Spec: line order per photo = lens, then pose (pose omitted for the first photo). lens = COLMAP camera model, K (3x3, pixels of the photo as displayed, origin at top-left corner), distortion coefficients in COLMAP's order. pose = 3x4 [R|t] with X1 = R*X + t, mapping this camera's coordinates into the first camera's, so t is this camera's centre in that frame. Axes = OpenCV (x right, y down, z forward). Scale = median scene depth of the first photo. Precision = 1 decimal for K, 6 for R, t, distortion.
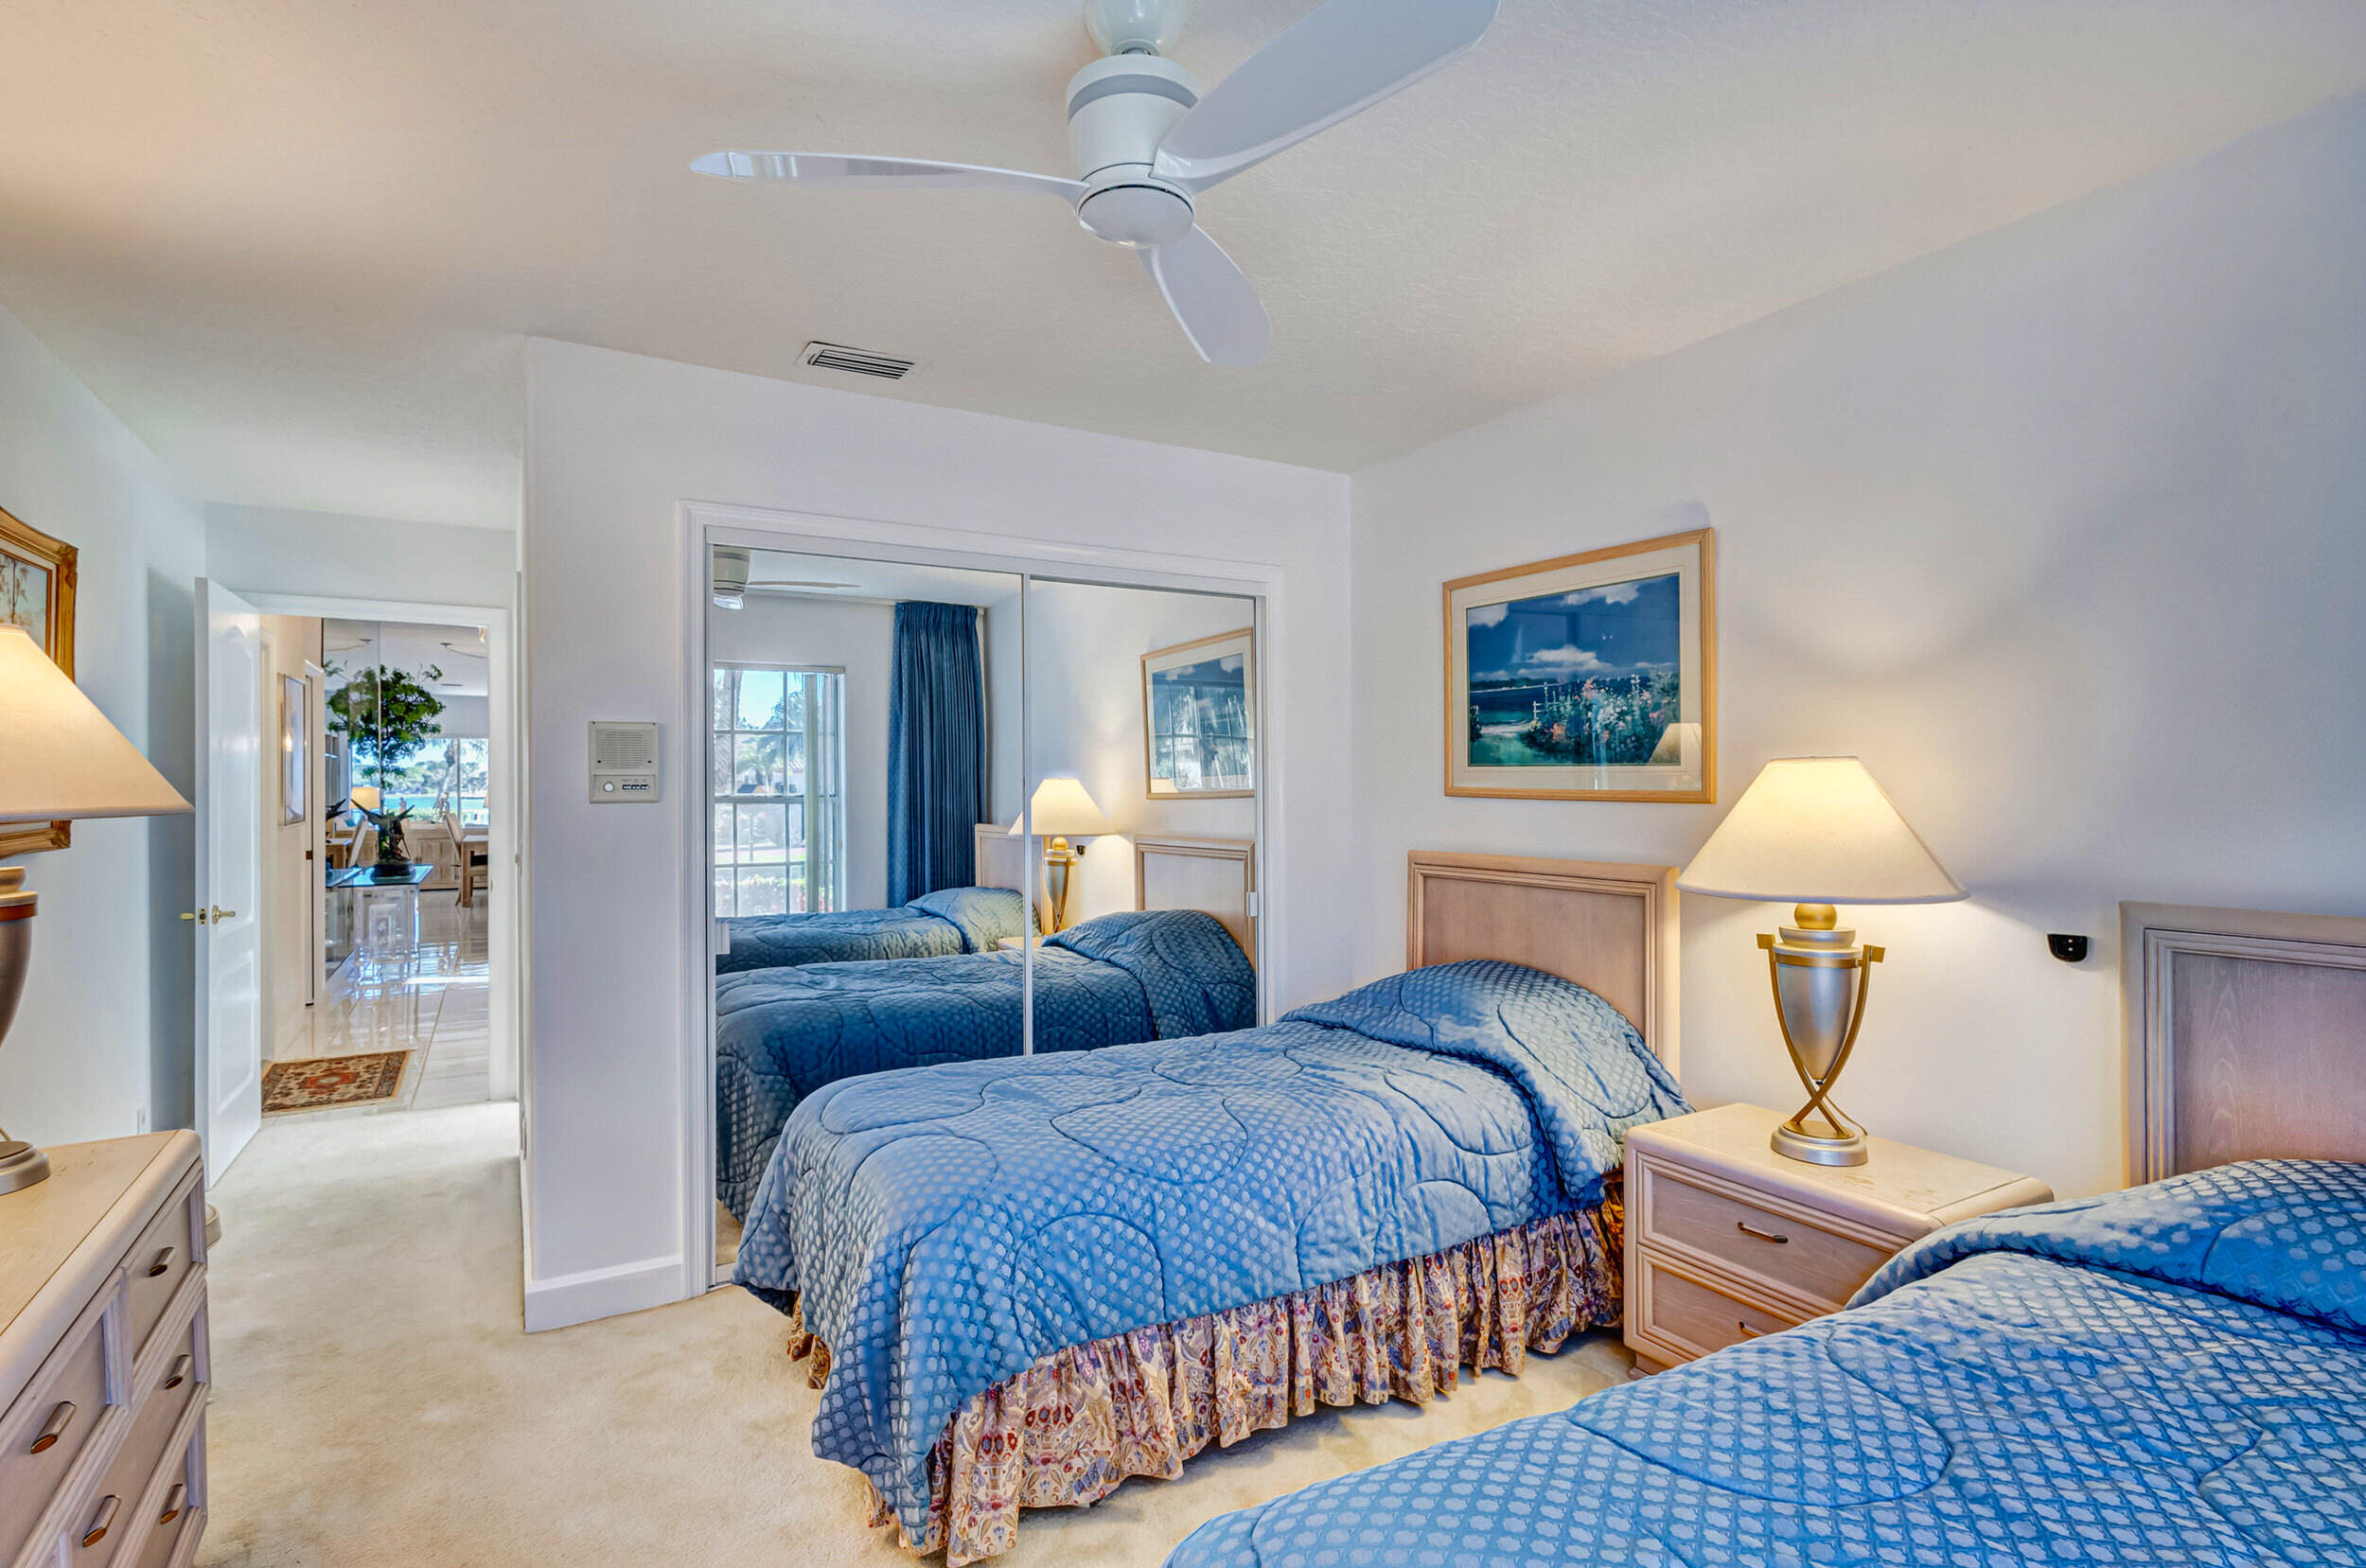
lens RADIAL K [[1089.7, 0, 1177.8], [0, 1089.7, 784.2], [0, 0, 1]] dist [0.013333, -0.001825]
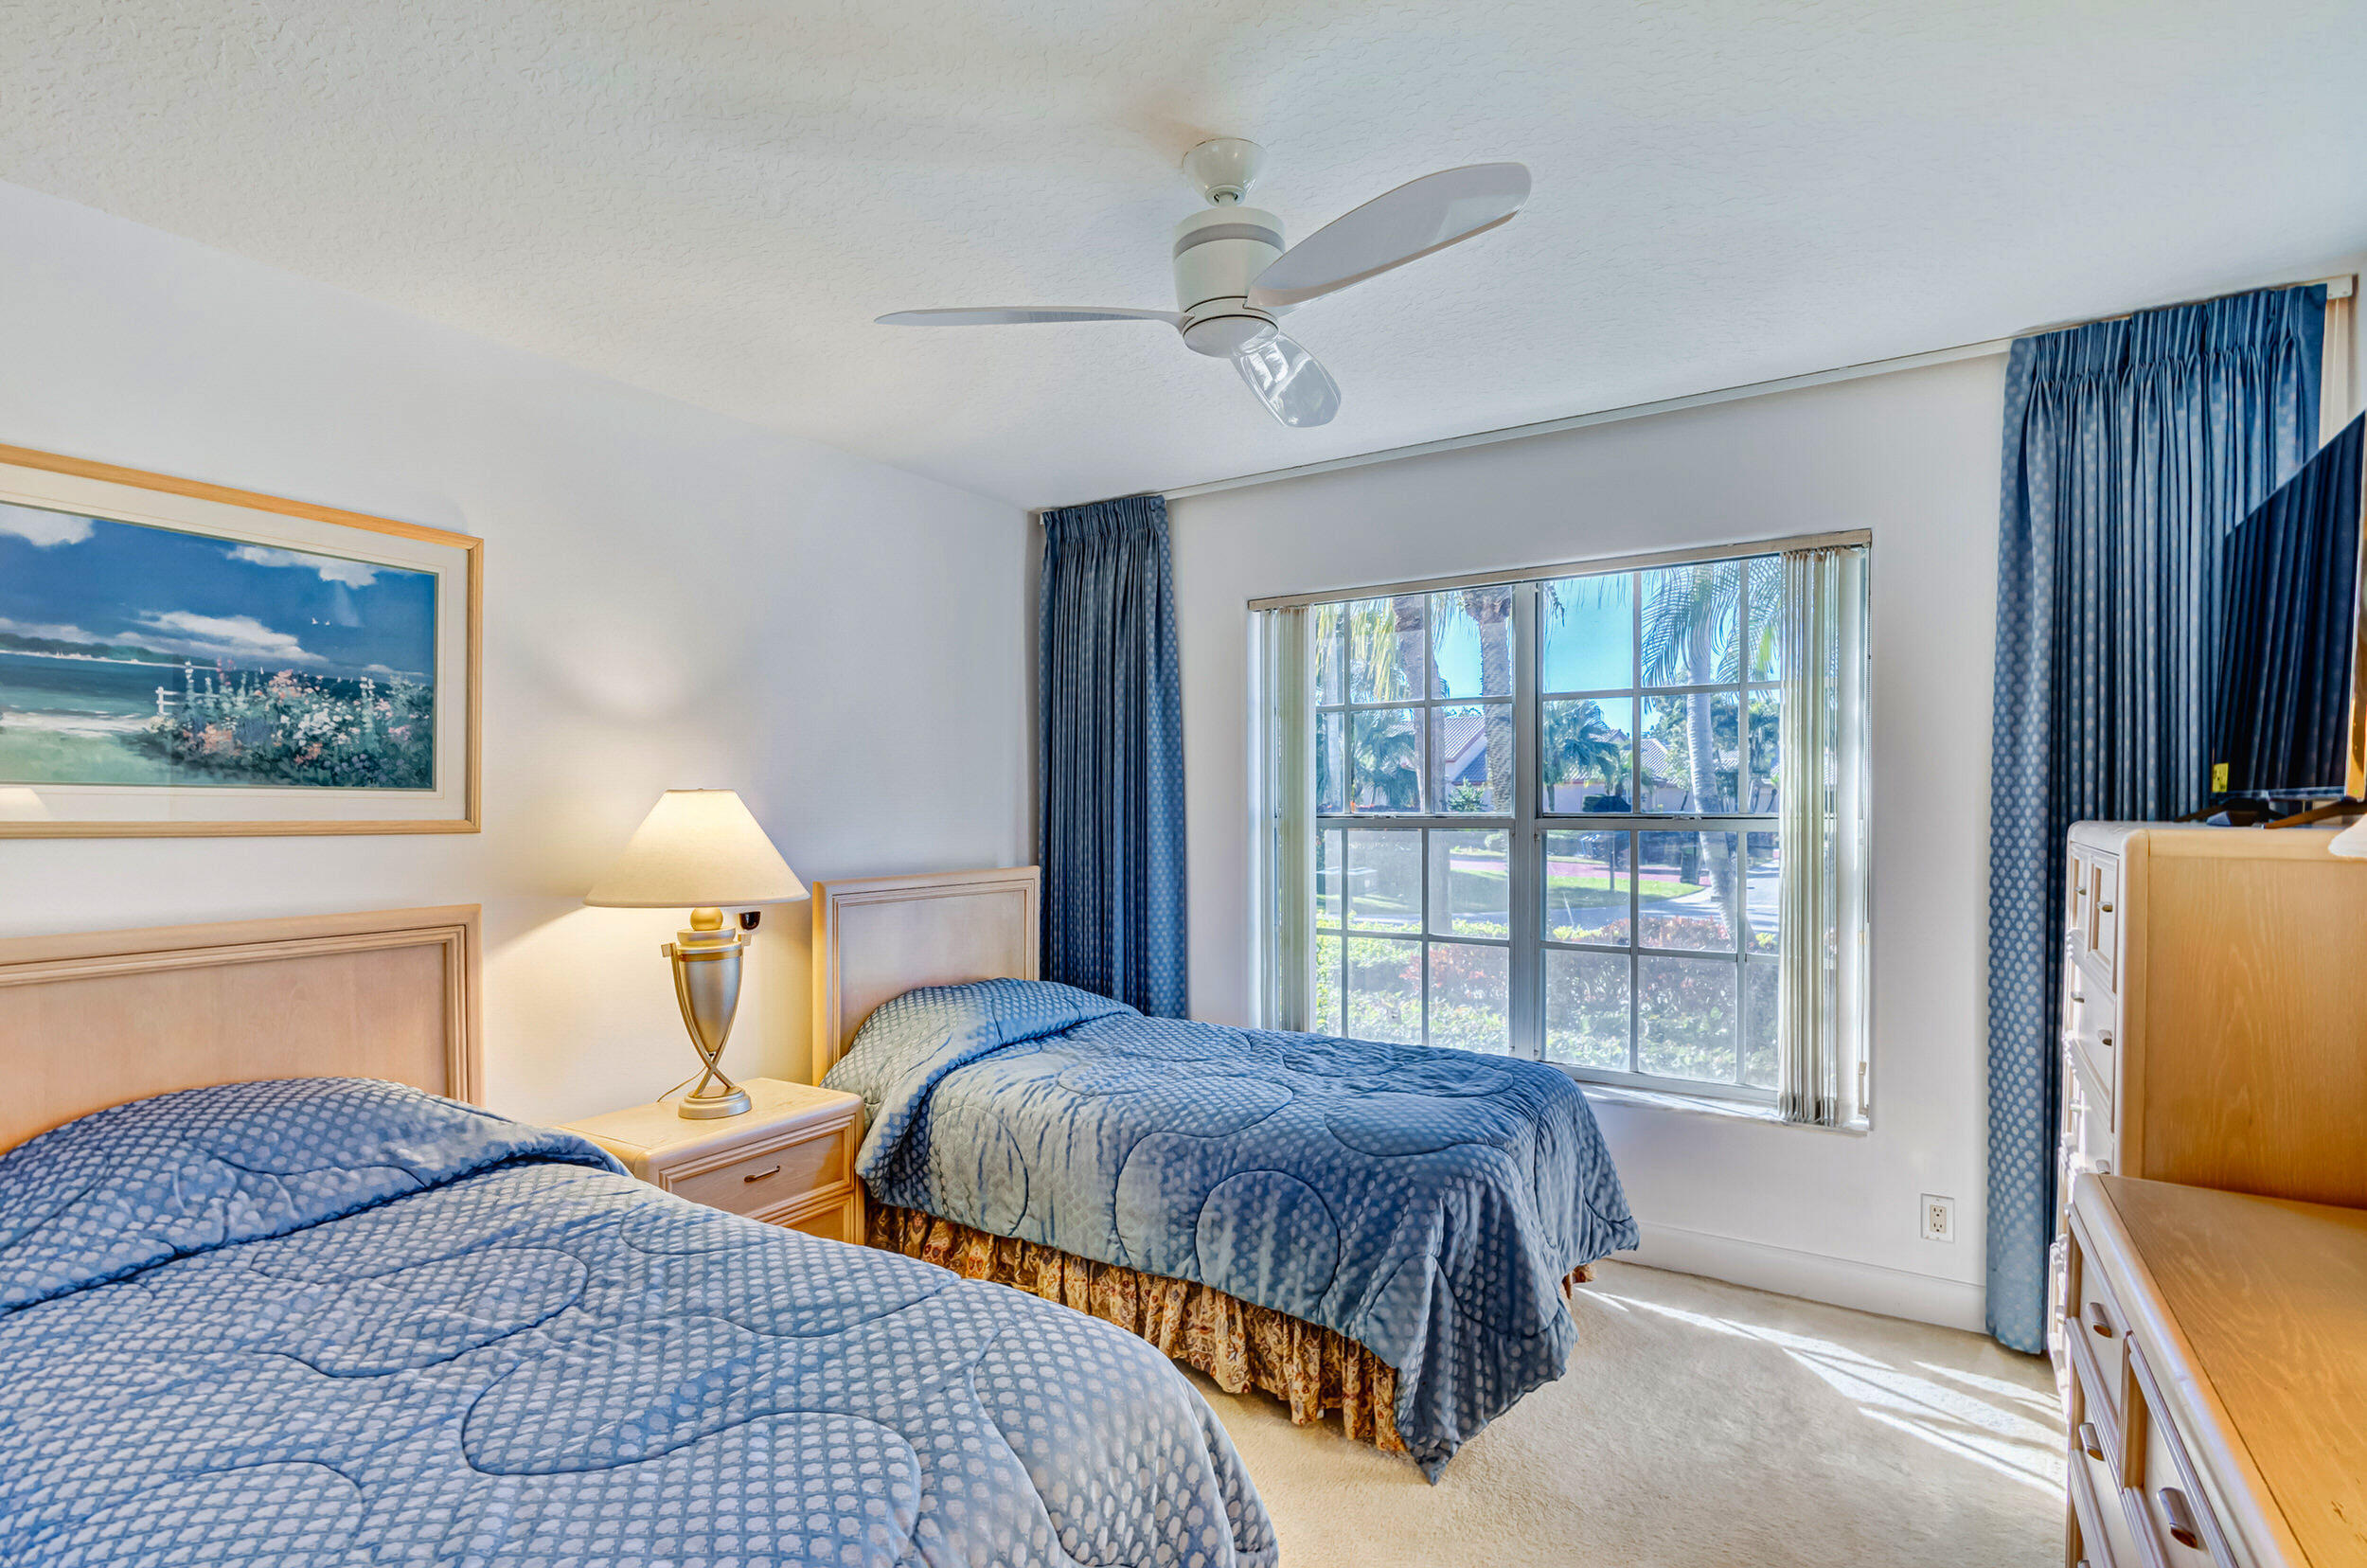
lens RADIAL K [[1090.3, 0, 1178.3], [0, 1090.3, 784.2], [0, 0, 1]] dist [0.013333, -0.001825]
pose [[-0.428937, 0.030083, 0.902833, -0.558814], [0.015960, 0.999542, -0.025722, 0.008766], [-0.903193, 0.003376, -0.429220, 0.787054]]
